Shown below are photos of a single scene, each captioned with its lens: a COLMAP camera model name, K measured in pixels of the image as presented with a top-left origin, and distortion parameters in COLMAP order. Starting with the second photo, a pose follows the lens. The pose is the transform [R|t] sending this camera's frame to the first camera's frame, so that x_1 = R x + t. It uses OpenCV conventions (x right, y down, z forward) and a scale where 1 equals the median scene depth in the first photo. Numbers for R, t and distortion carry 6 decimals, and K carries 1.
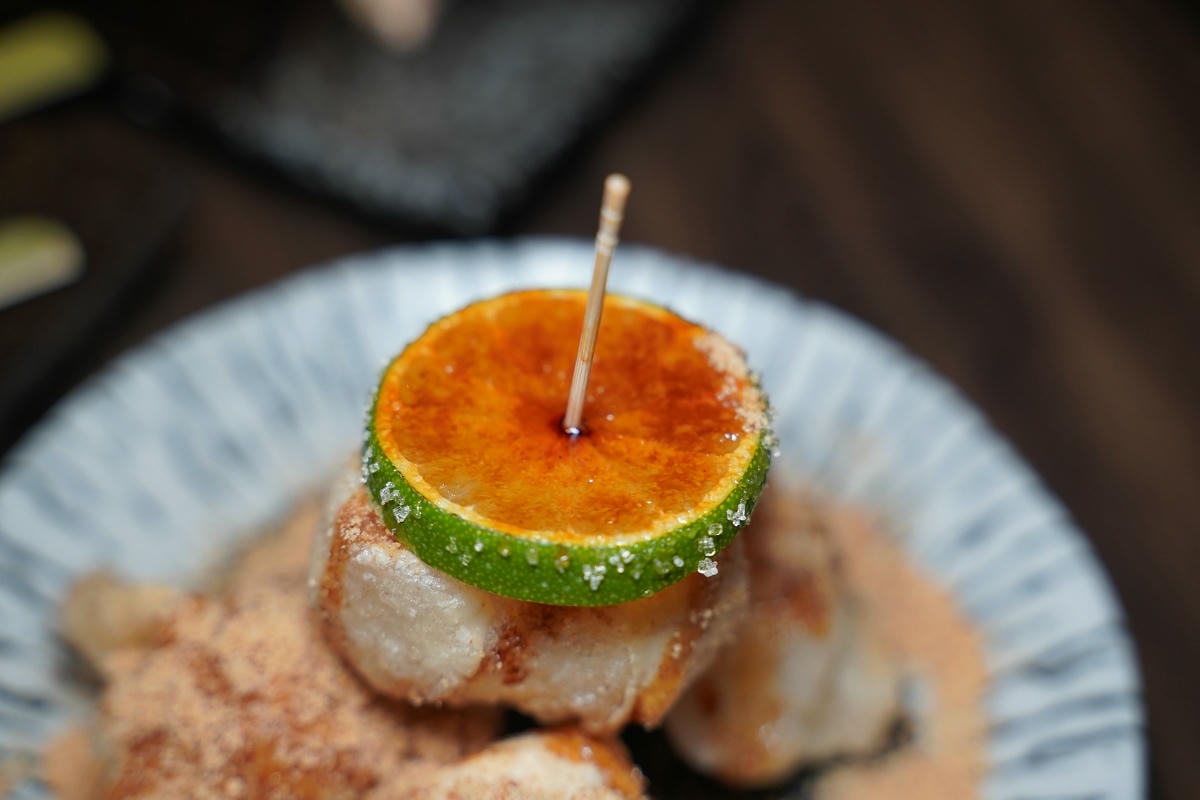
lens RADIAL K [[2708.2, 0, 600.0], [0, 2708.2, 400.0], [0, 0, 1]] dist [0.345397, 2.575393]
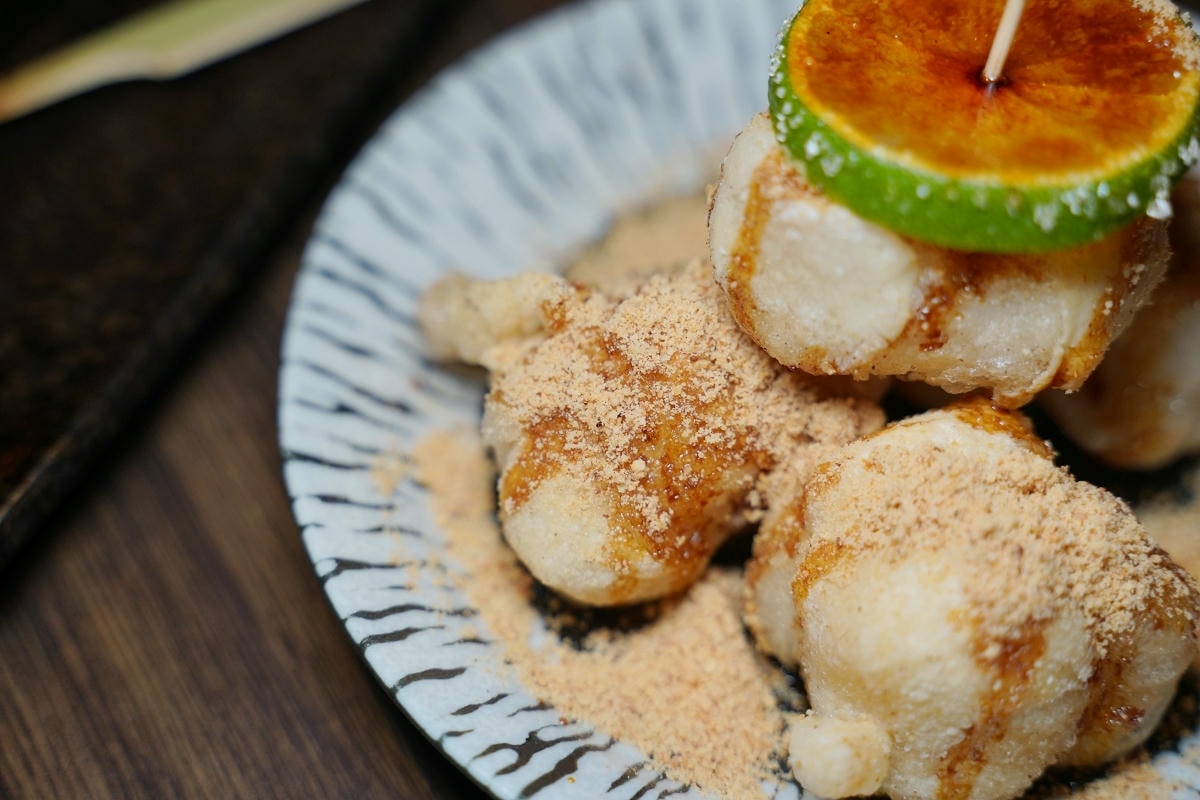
lens RADIAL K [[2708.2, 0, 600.0], [0, 2708.2, 400.0], [0, 0, 1]] dist [0.345397, 2.575393]
pose [[0.999140, -0.030232, 0.028368, -0.179407], [0.029557, 0.999277, 0.023903, 0.096409], [-0.029070, -0.023044, 0.999312, 0.035078]]
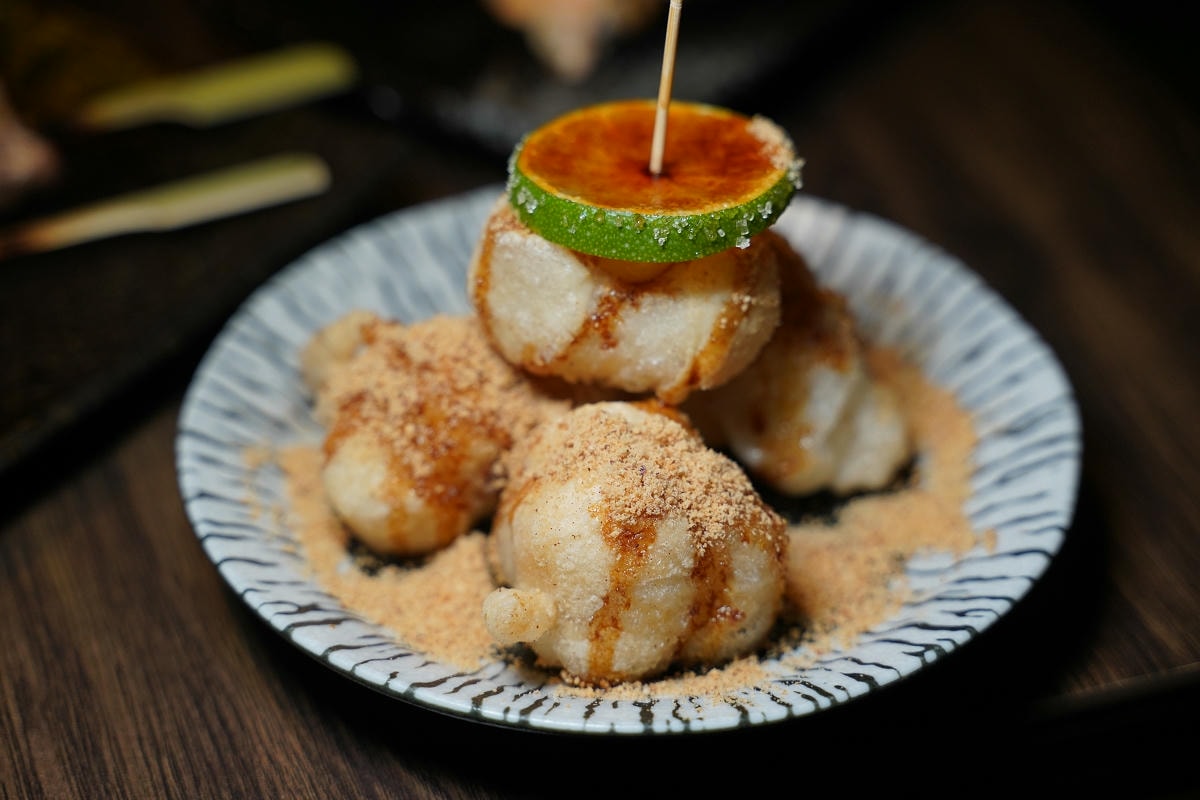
lens RADIAL K [[2708.2, 0, 600.0], [0, 2708.2, 400.0], [0, 0, 1]] dist [0.345397, 2.575393]
pose [[0.995127, 0.022246, -0.096062, 0.100154], [-0.044271, 0.971305, -0.233679, 0.461340], [0.088108, 0.236793, 0.967557, -0.350925]]
